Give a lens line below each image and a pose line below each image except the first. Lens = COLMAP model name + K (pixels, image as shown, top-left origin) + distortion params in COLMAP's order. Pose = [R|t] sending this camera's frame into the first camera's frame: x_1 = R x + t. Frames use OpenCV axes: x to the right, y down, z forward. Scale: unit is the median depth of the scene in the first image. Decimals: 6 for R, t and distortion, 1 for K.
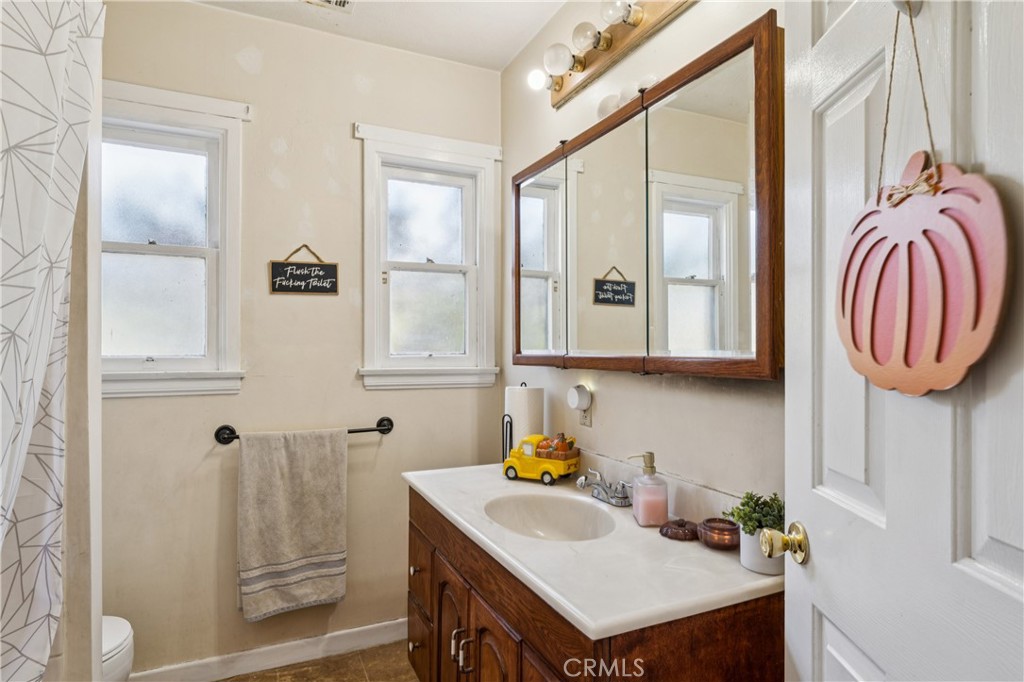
lens RADIAL K [[563.4, 0, 509.2], [0, 563.4, 340.1], [0, 0, 1]] dist [0.012339, -0.003613]
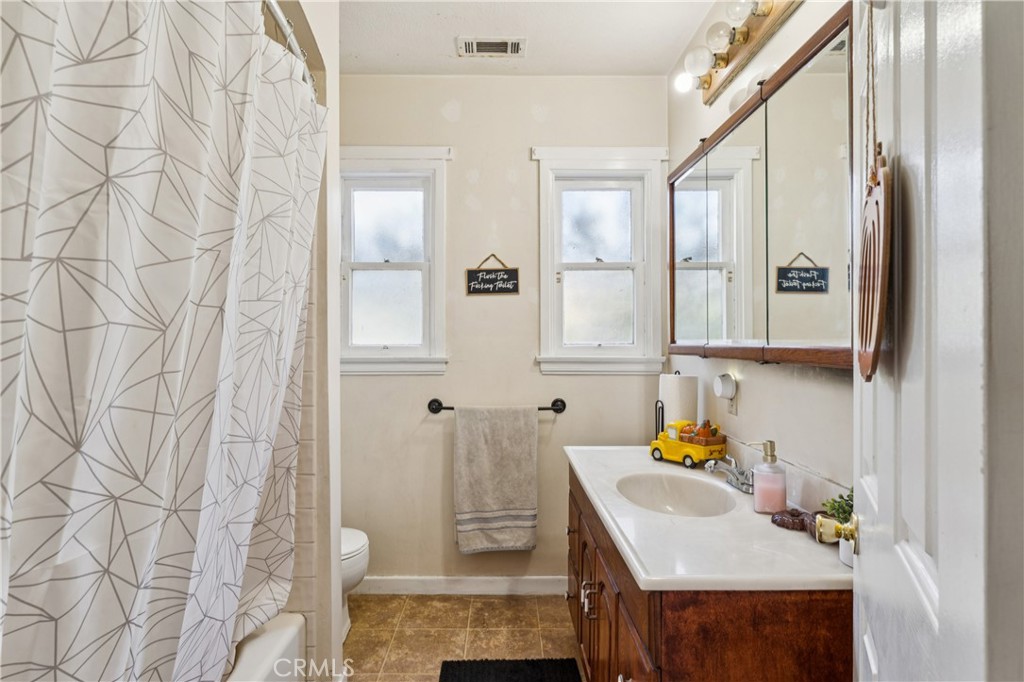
lens RADIAL K [[535.3, 0, 505.3], [0, 535.3, 340.2], [0, 0, 1]] dist [-0.006234, 0.003475]
pose [[0.907219, -0.000133, -0.420659, 0.162798], [0.007638, 0.999840, 0.016154, -0.001200], [0.420590, -0.017868, 0.907075, -0.047190]]
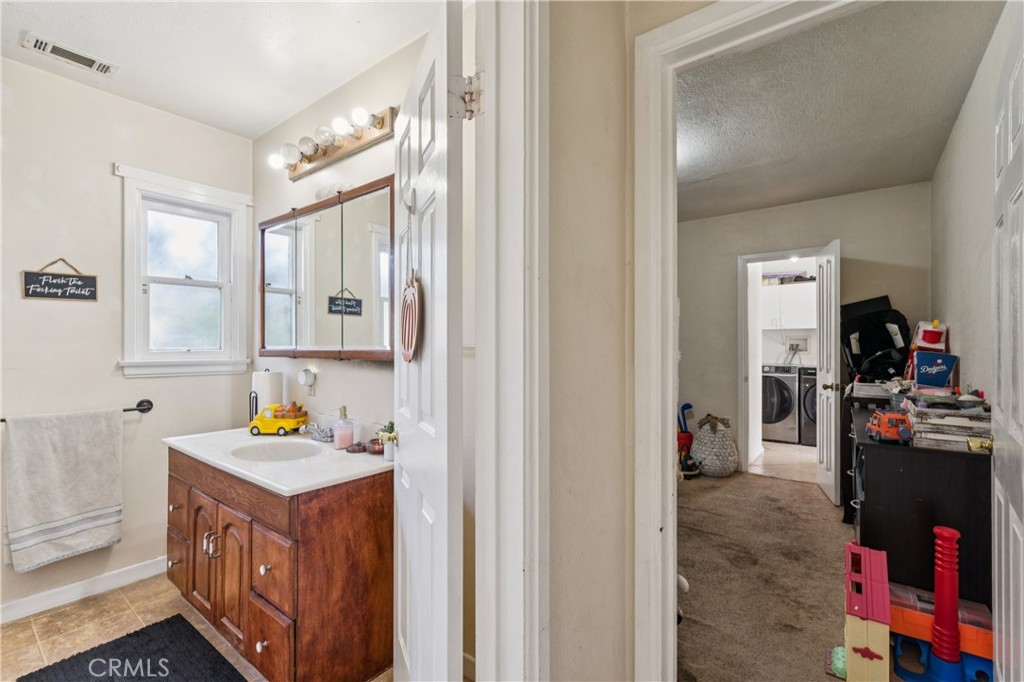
lens RADIAL K [[458.1, 0, 513.7], [0, 458.1, 344.3], [0, 0, 1]] dist [0.004499, -0.001468]
pose [[0.891750, 0.002600, 0.452521, 0.058984], [-0.008340, 0.999908, 0.010690, -0.005313], [-0.452452, -0.013307, 0.891690, -0.337669]]
